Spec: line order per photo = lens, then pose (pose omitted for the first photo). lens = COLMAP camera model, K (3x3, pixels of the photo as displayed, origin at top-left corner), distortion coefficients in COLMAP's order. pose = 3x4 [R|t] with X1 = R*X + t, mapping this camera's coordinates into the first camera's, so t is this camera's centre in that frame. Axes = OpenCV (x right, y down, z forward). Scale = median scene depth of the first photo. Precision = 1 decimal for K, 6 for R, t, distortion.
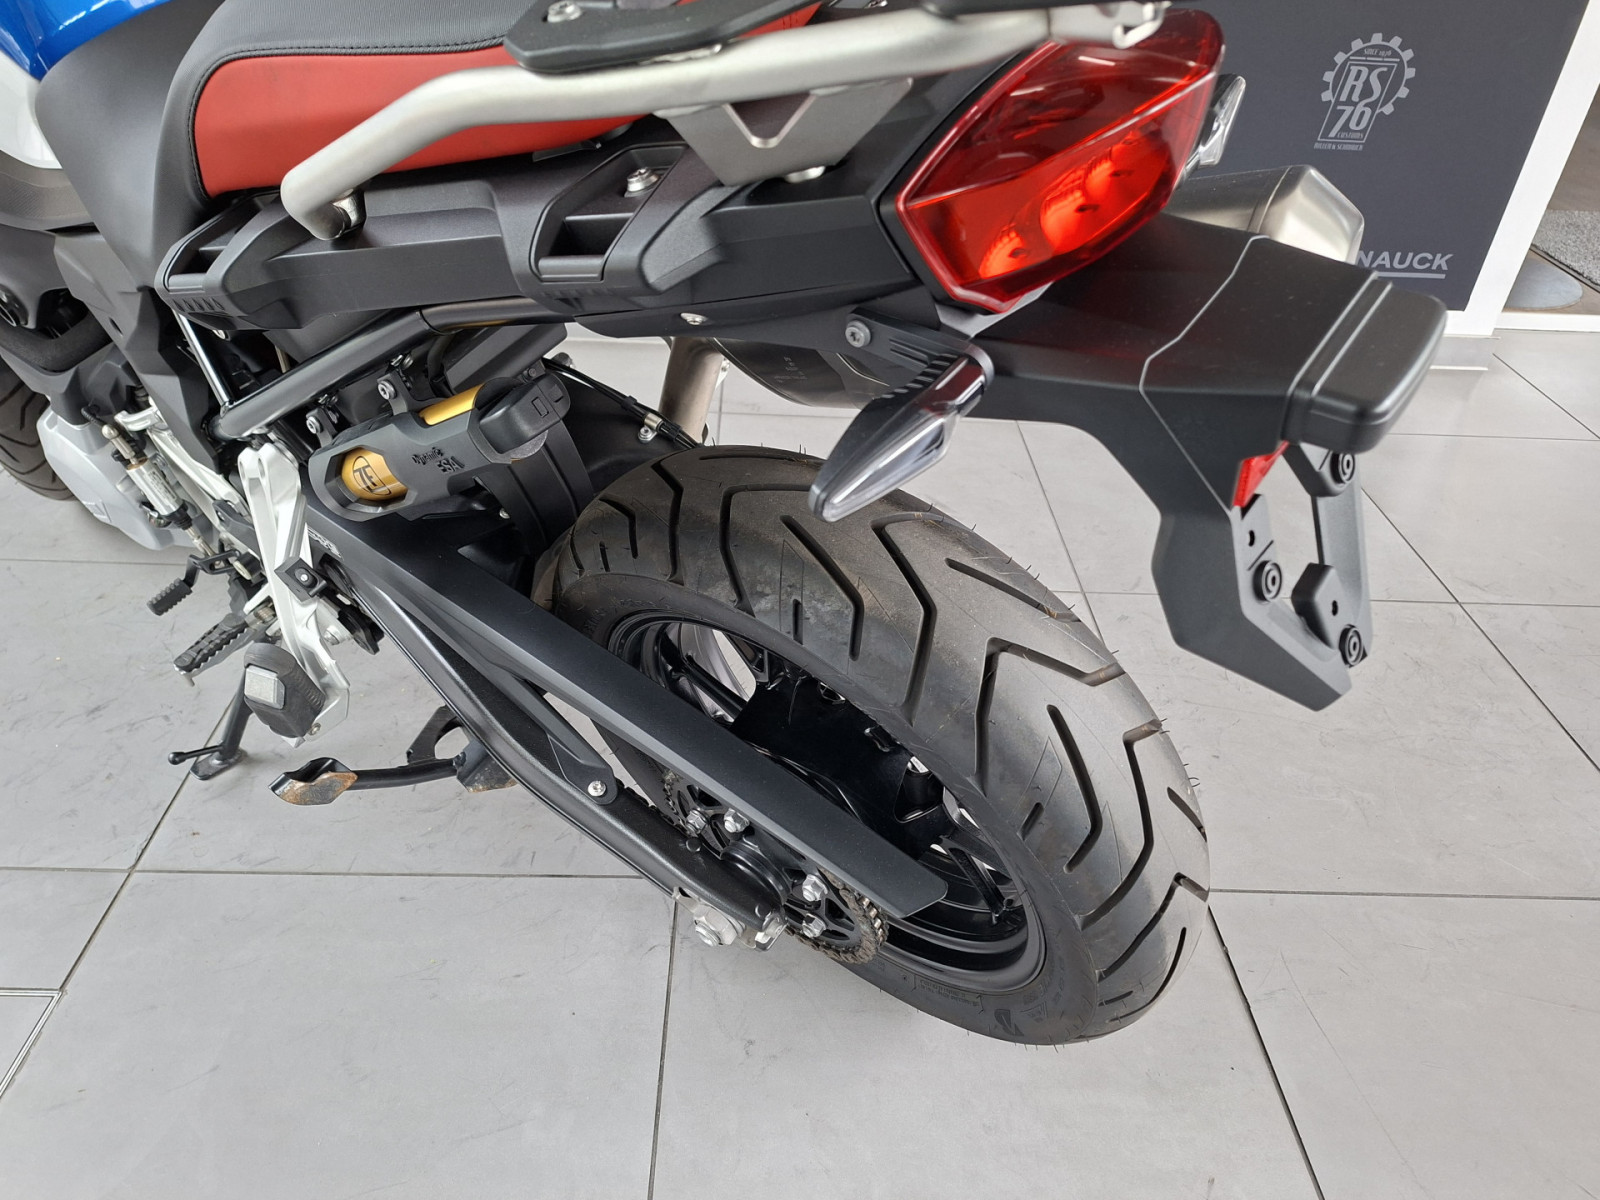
lens RADIAL K [[1138.3, 0, 805.9], [0, 1138.3, 608.7], [0, 0, 1]] dist [0.075905, -0.083985]
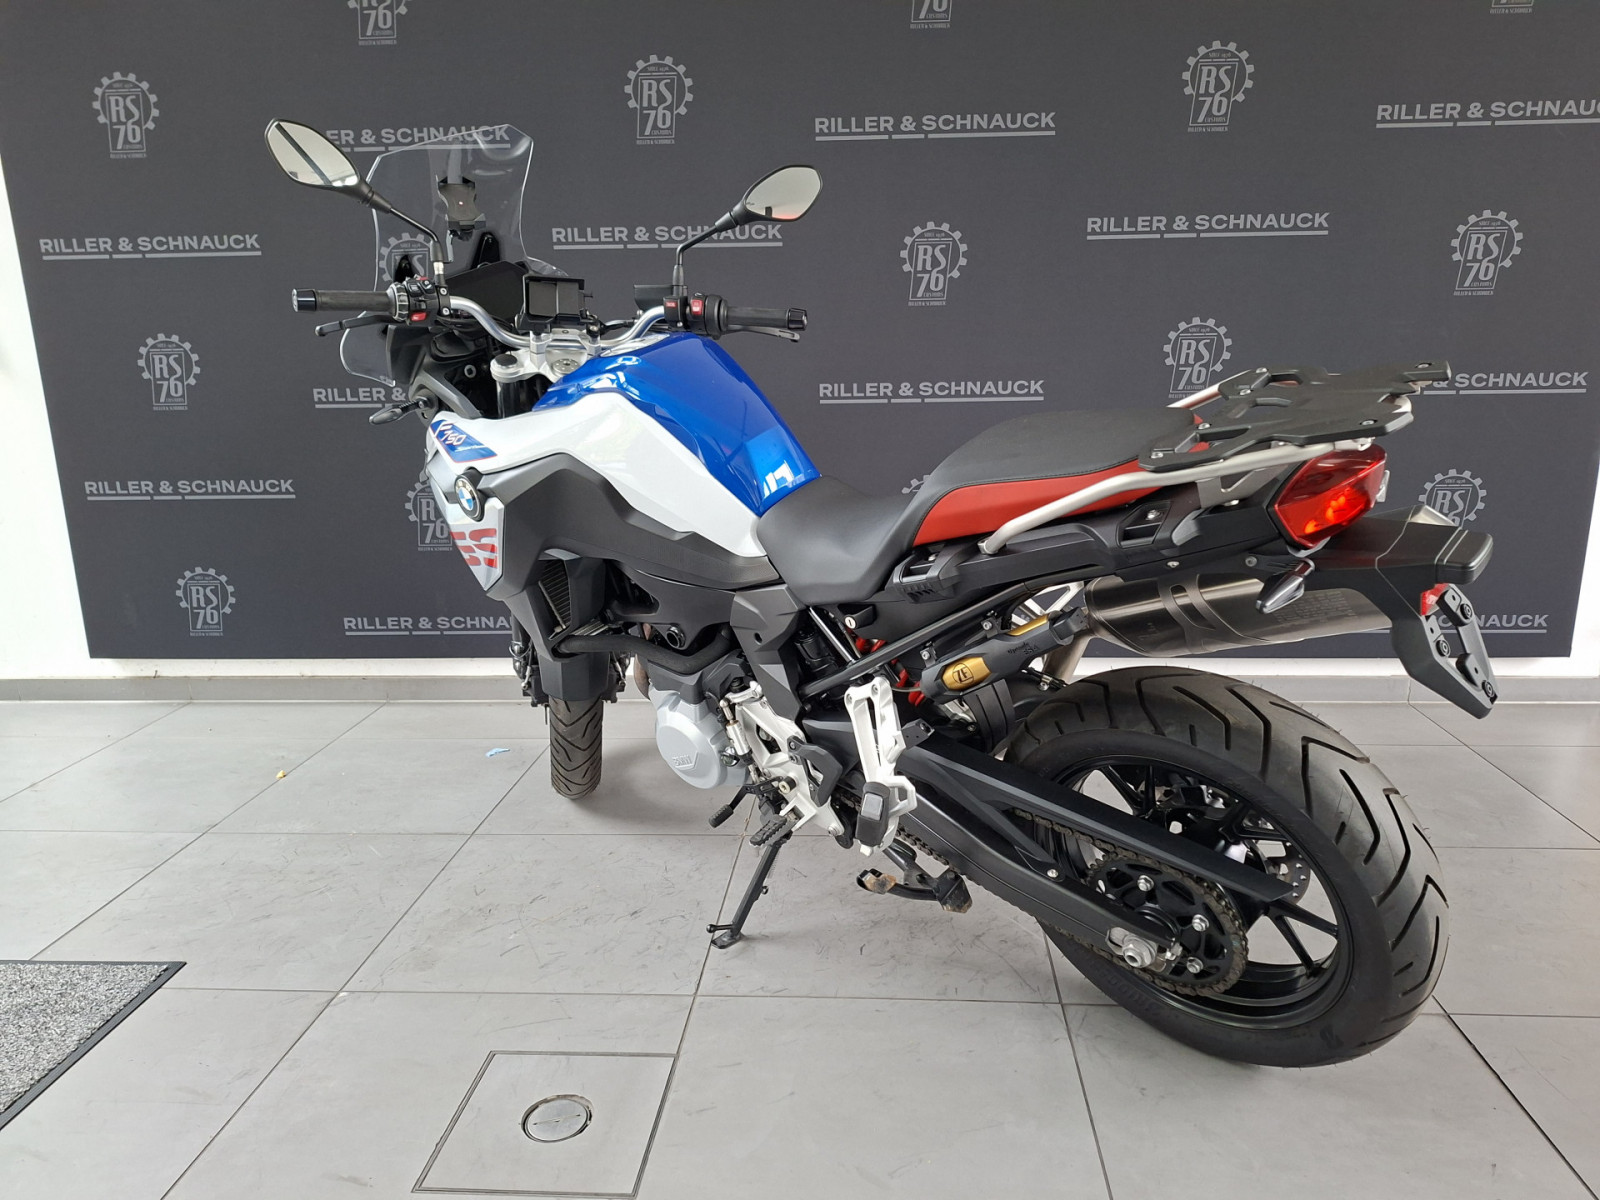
lens RADIAL K [[1138.3, 0, 805.9], [0, 1138.3, 608.7], [0, 0, 1]] dist [0.075905, -0.083985]
pose [[0.994170, -0.040141, -0.100072, -0.443219], [0.000074, 0.928370, -0.371656, 0.519944], [0.107822, 0.369482, 0.922961, -0.920229]]
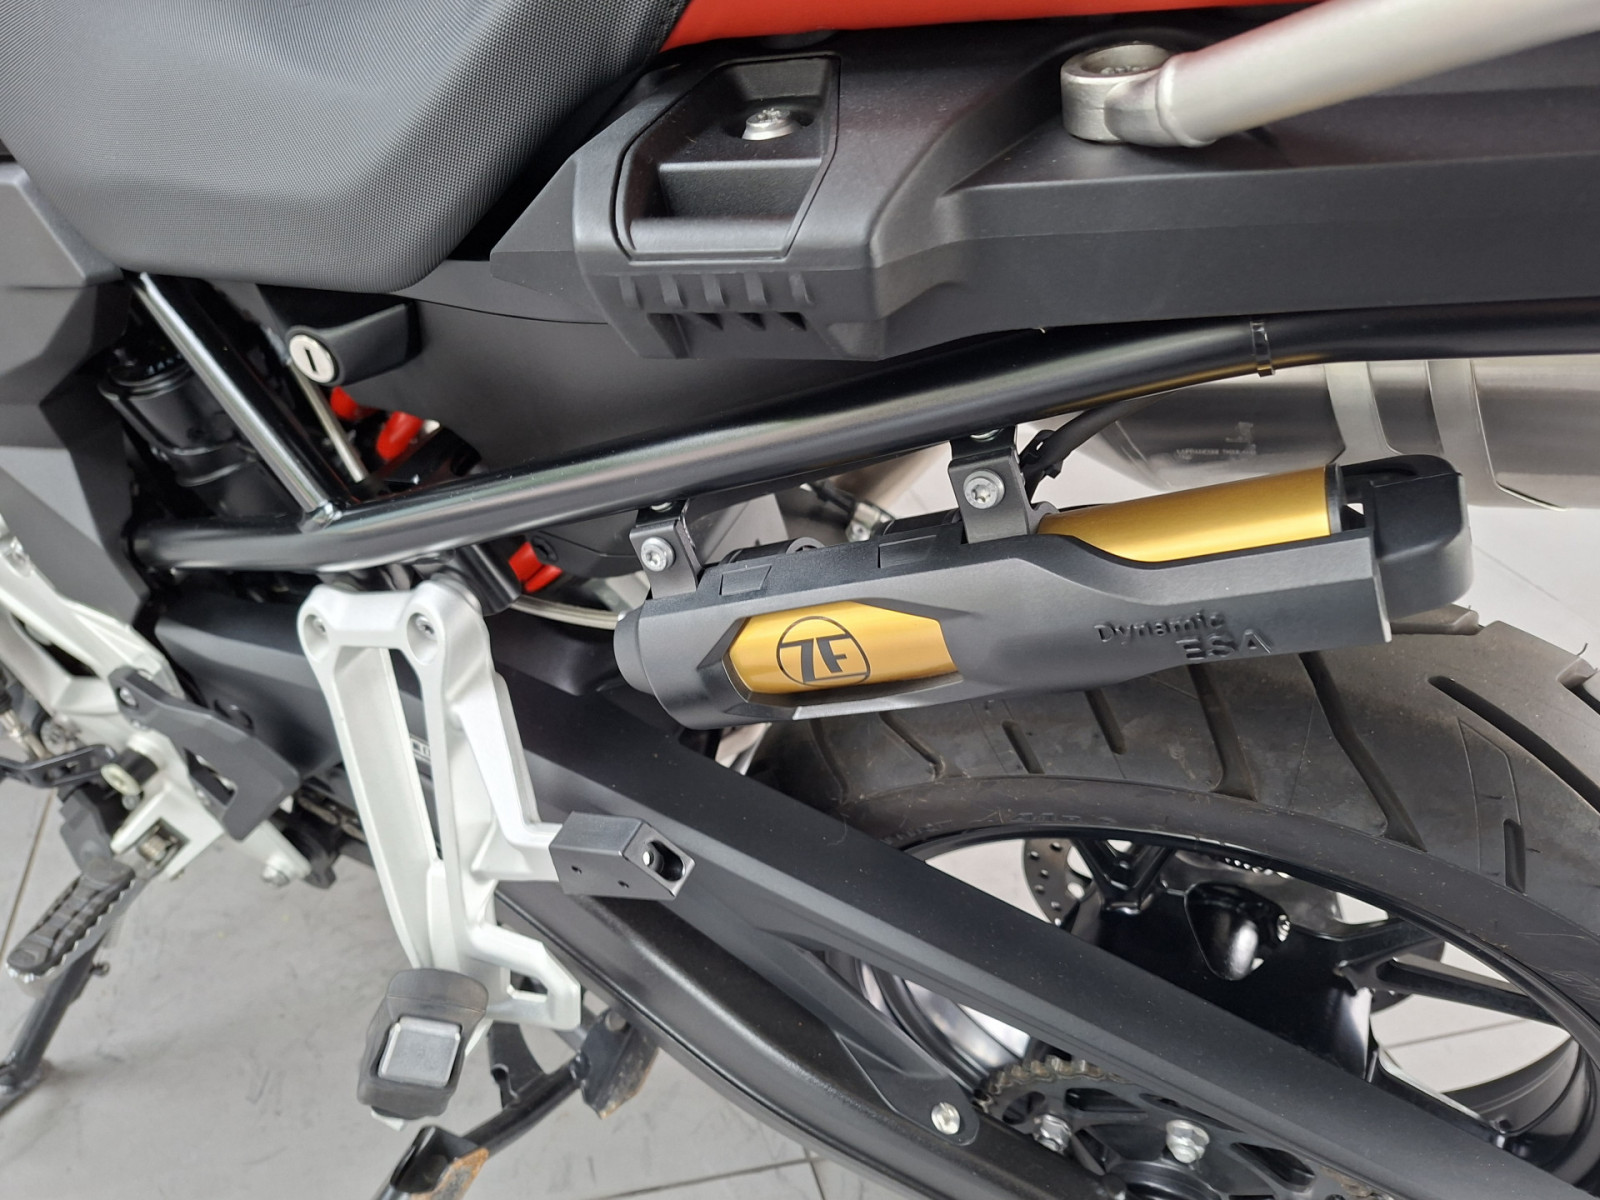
lens RADIAL K [[1164.8, 0, 827.0], [0, 1164.8, 634.8], [0, 0, 1]] dist [-0.005480, -0.000628]
pose [[0.940997, -0.047878, 0.335011, -0.540046], [0.059961, 0.997867, -0.025812, -0.108647], [-0.333060, 0.044377, 0.941861, 0.512471]]
